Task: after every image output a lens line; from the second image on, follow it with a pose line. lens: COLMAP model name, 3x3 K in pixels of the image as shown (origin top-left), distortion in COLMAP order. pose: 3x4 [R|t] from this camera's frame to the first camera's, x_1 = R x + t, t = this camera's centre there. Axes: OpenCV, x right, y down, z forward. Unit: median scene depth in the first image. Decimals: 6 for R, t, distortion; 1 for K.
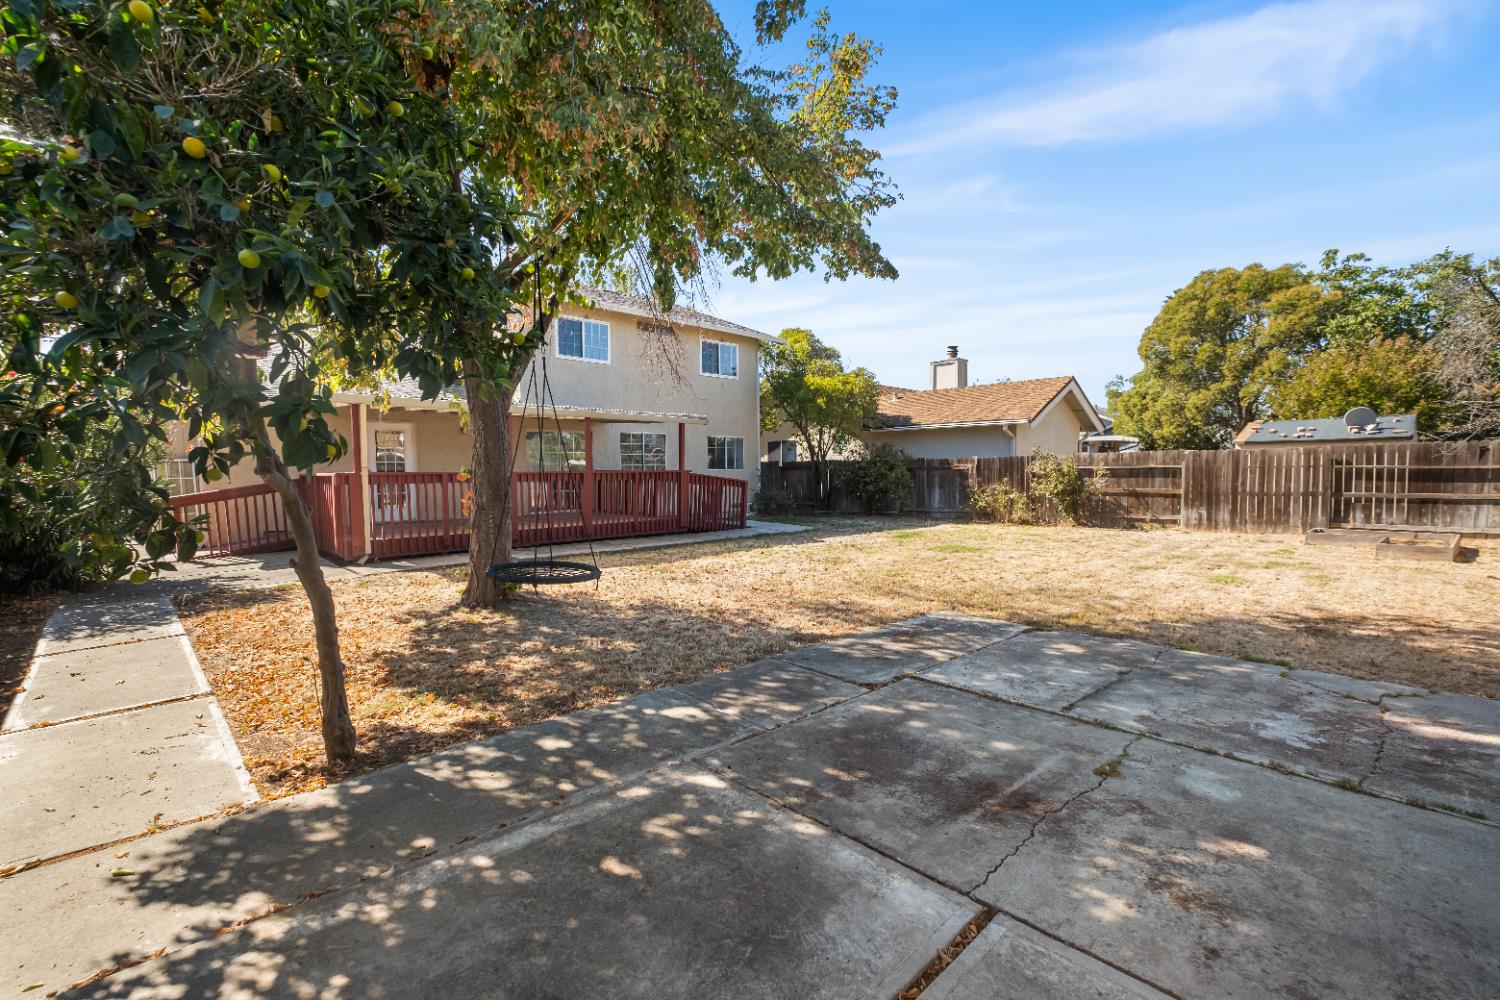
lens RADIAL K [[671.6, 0, 738.1], [0, 671.6, 499.0], [0, 0, 1]] dist [-0.002729, -0.000065]
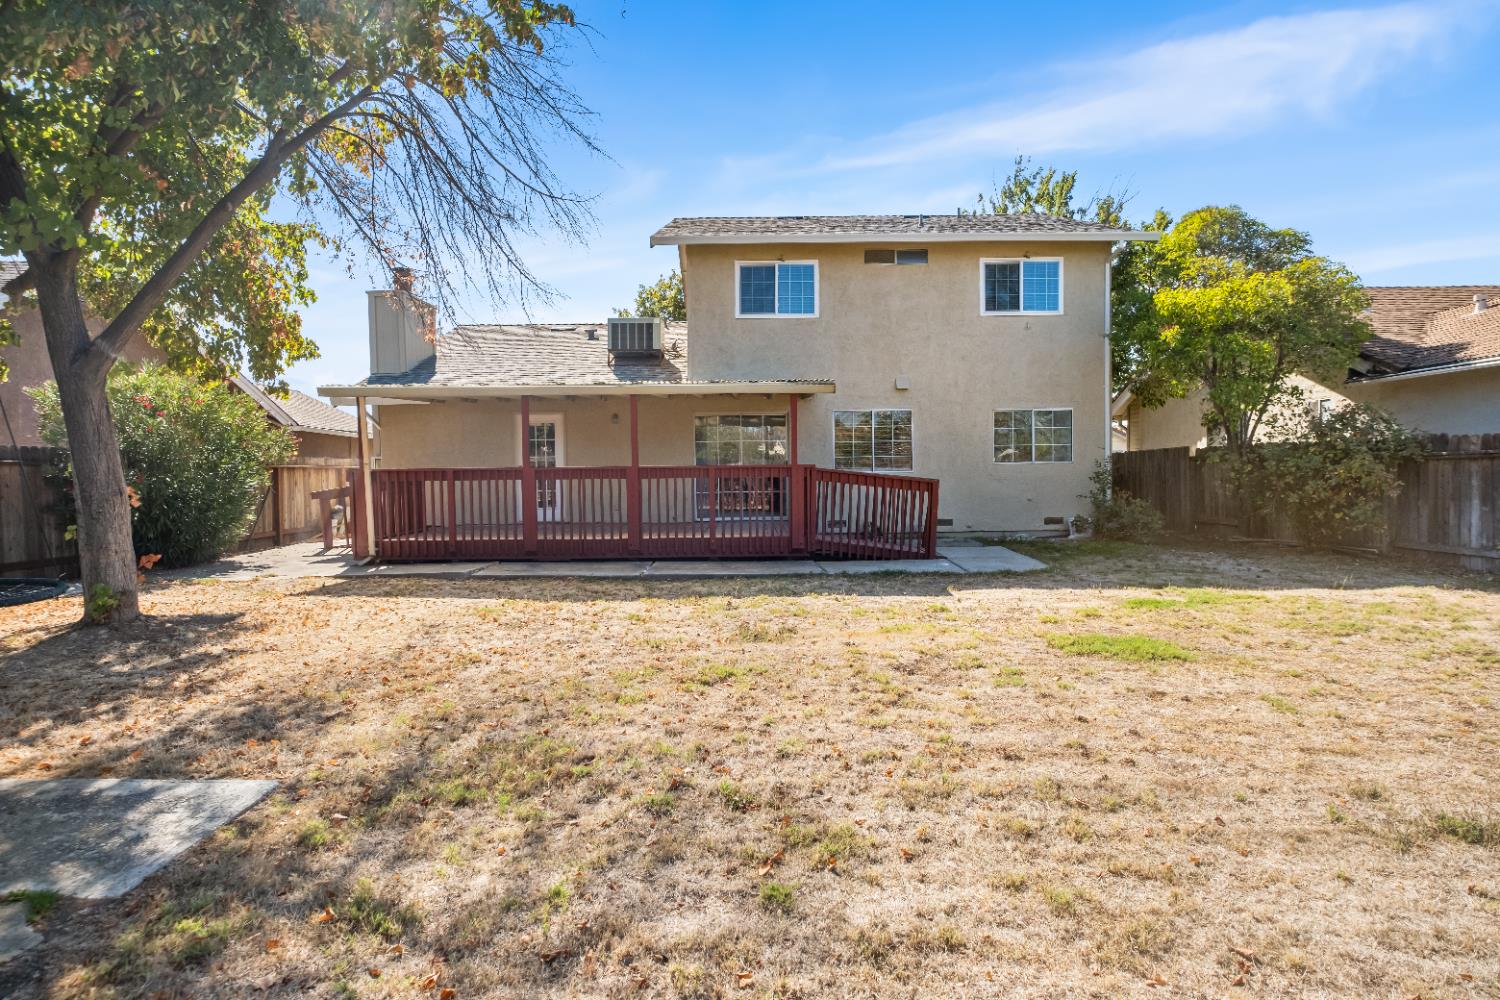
lens RADIAL K [[788.5, 0, 749.7], [0, 788.5, 501.7], [0, 0, 1]] dist [0.000331, -0.000160]
pose [[0.717274, 0.029742, -0.696156, 0.375828], [-0.024452, 0.999548, 0.017510, -0.016210], [0.696362, 0.004463, 0.717677, 0.357154]]
